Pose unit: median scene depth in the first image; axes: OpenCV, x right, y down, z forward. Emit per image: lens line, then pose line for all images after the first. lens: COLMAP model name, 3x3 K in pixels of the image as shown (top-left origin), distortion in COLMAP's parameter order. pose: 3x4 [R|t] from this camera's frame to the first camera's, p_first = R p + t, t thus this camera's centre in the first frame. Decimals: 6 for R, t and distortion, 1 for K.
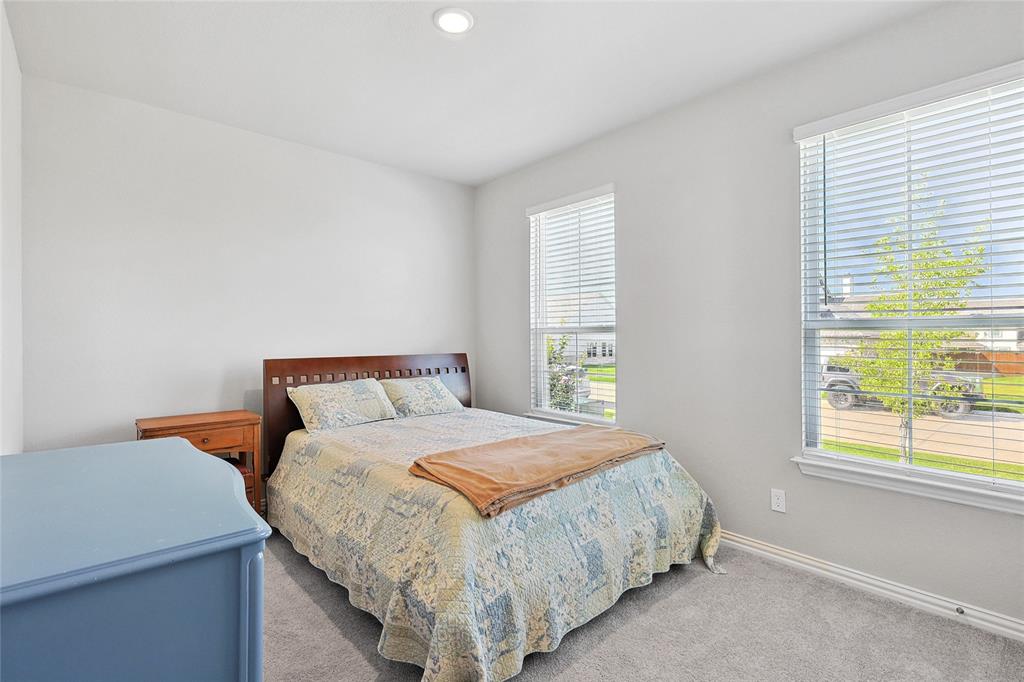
lens RADIAL K [[479.7, 0, 510.4], [0, 479.7, 339.1], [0, 0, 1]] dist [0.001571, -0.000184]
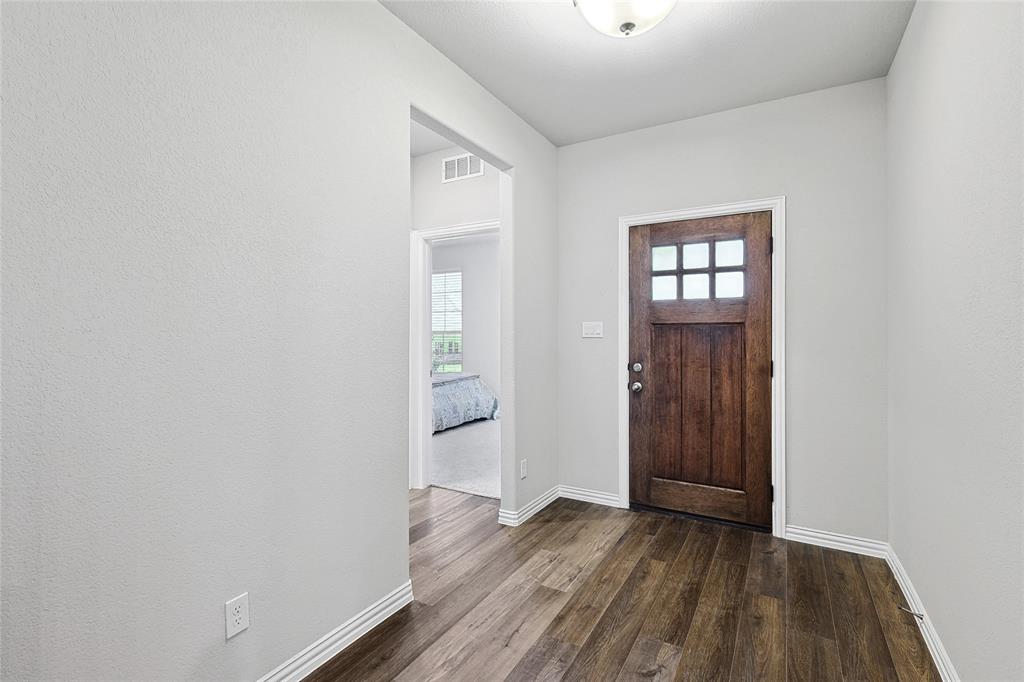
lens RADIAL K [[479.7, 0, 510.4], [0, 479.7, 339.1], [0, 0, 1]] dist [0.001571, -0.000184]
pose [[0.949921, 0.001204, 0.312489, -0.294082], [-0.001864, 0.999997, 0.001812, 0.007807], [-0.312485, -0.002304, 0.949920, -1.336815]]
